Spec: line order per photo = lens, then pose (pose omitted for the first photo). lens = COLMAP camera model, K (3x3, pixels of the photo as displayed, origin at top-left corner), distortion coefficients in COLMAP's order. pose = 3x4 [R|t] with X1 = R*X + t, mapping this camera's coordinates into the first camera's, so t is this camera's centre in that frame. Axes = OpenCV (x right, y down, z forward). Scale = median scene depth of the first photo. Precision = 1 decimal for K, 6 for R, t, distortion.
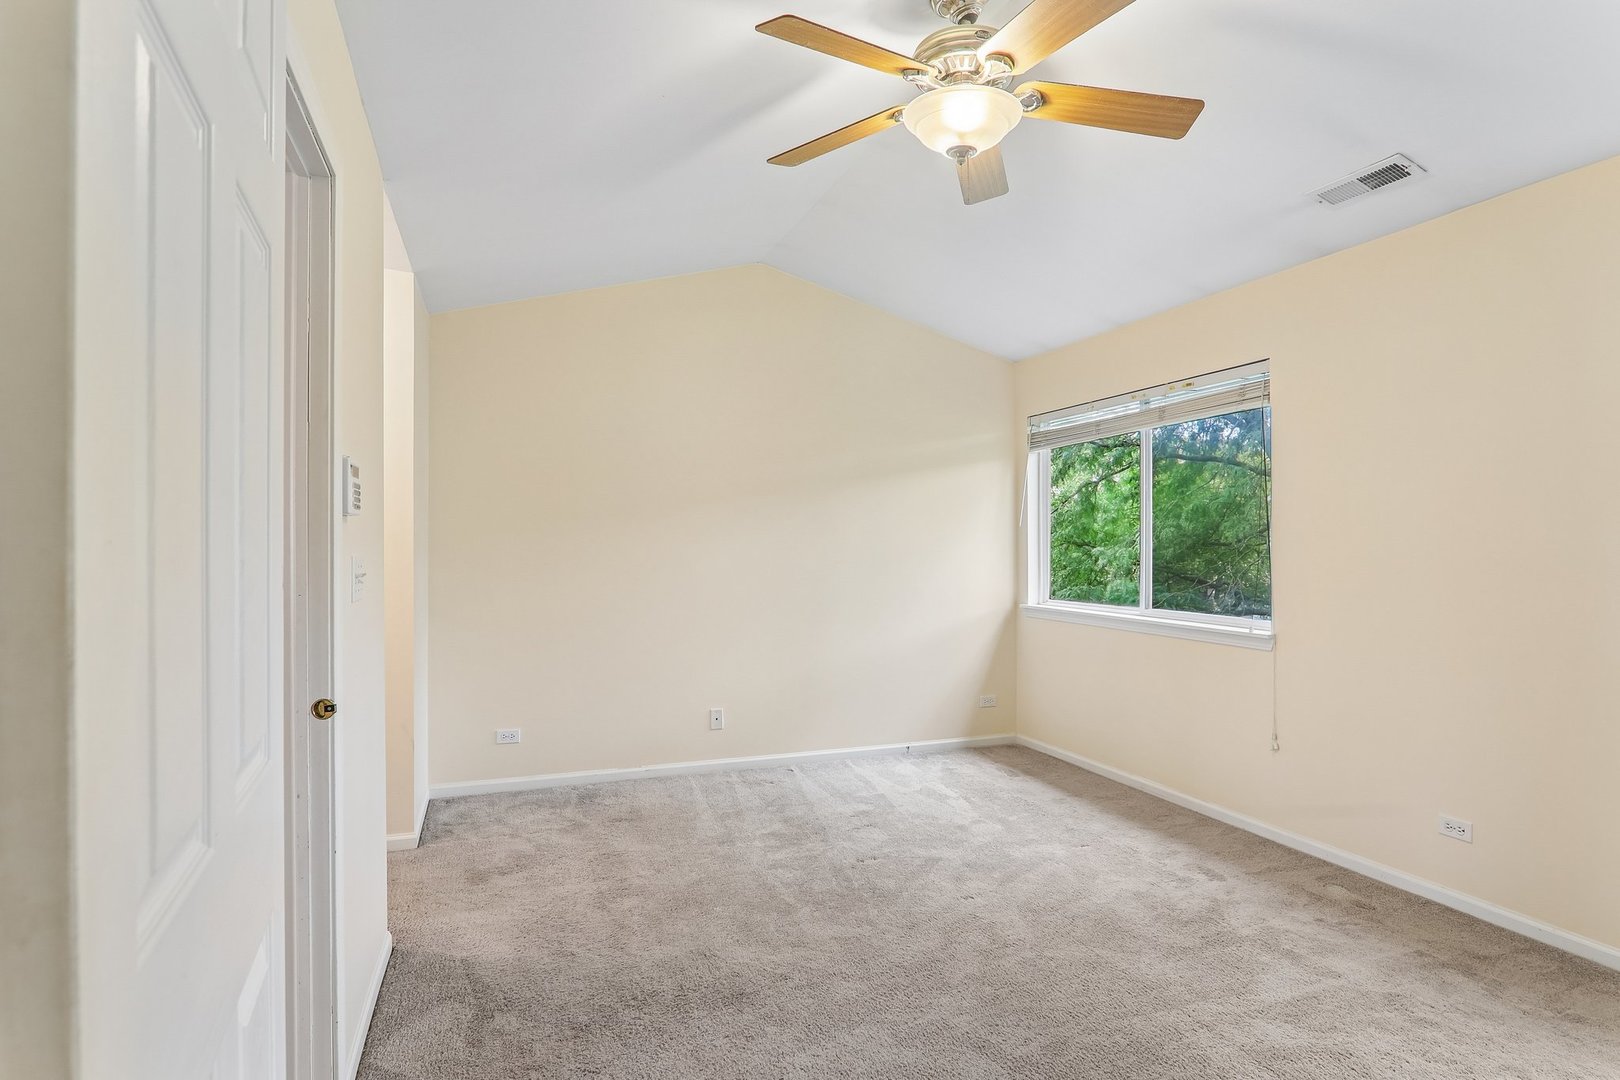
lens RADIAL K [[859.2, 0, 814.4], [0, 859.2, 545.7], [0, 0, 1]] dist [-0.014750, -0.000161]
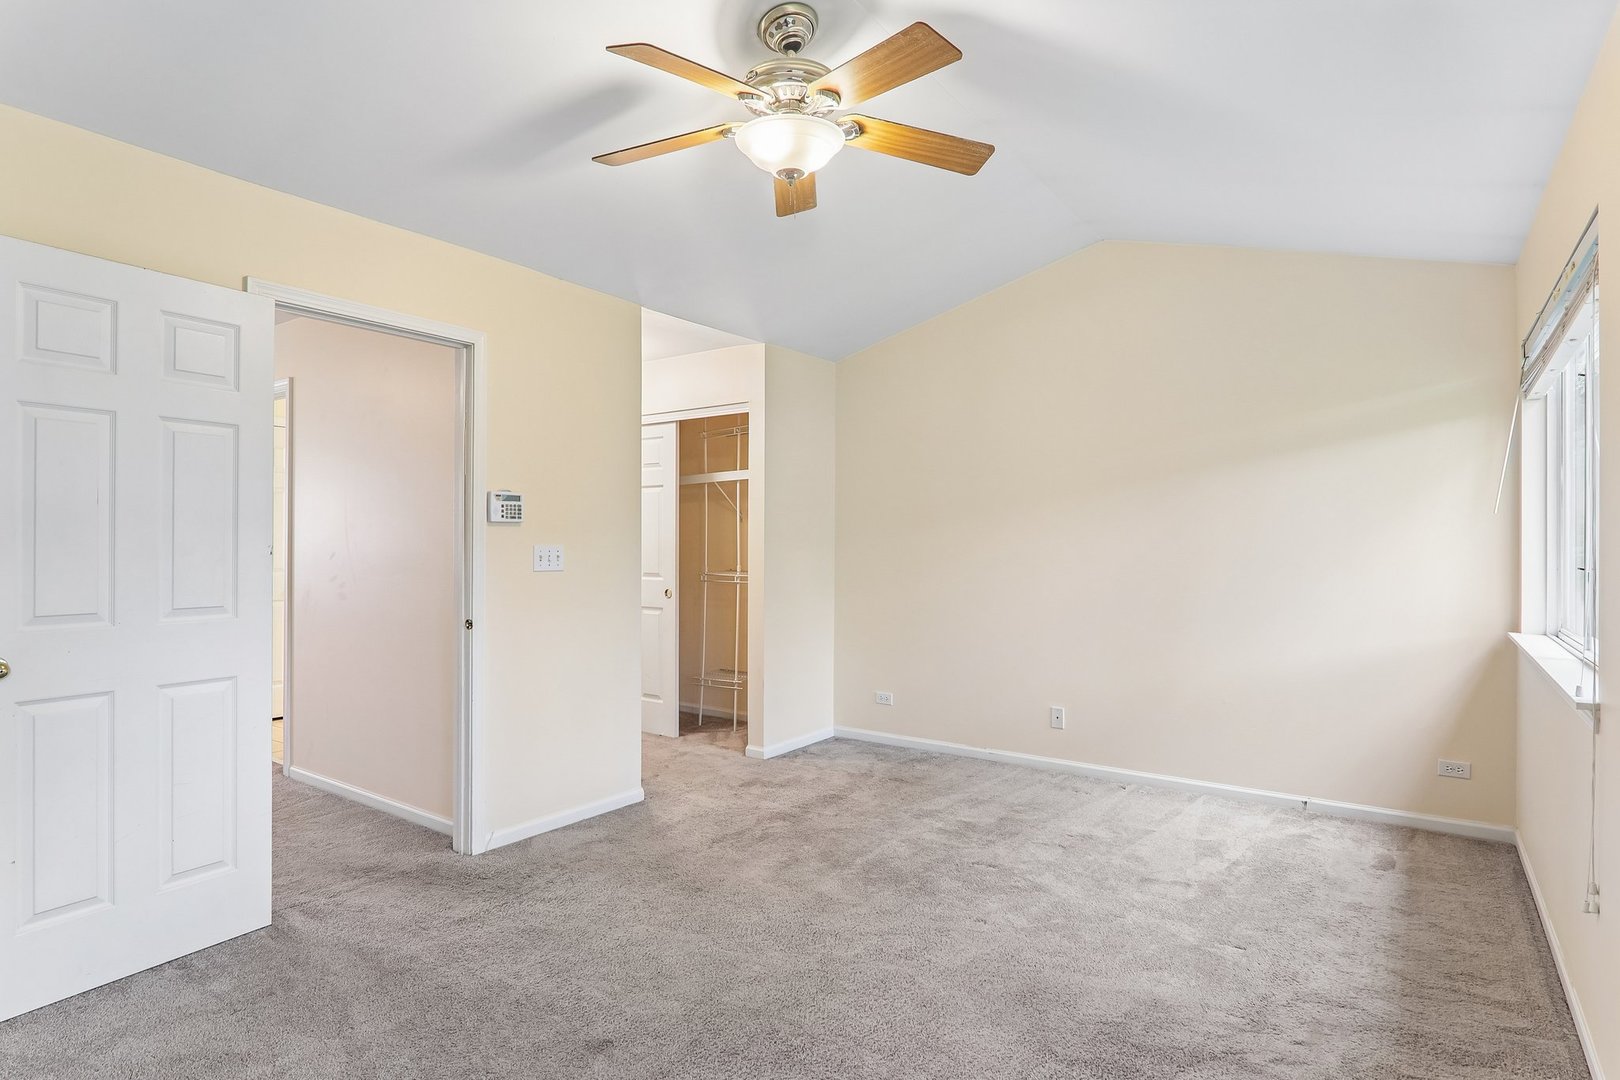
lens RADIAL K [[859.2, 0, 802.5], [0, 859.2, 540.2], [0, 0, 1]] dist [-0.014750, -0.000161]
pose [[0.556711, 0.001075, -0.830705, 0.642432], [-0.004849, 0.999986, -0.001956, 0.001582], [0.830692, 0.005117, 0.556709, 0.246504]]
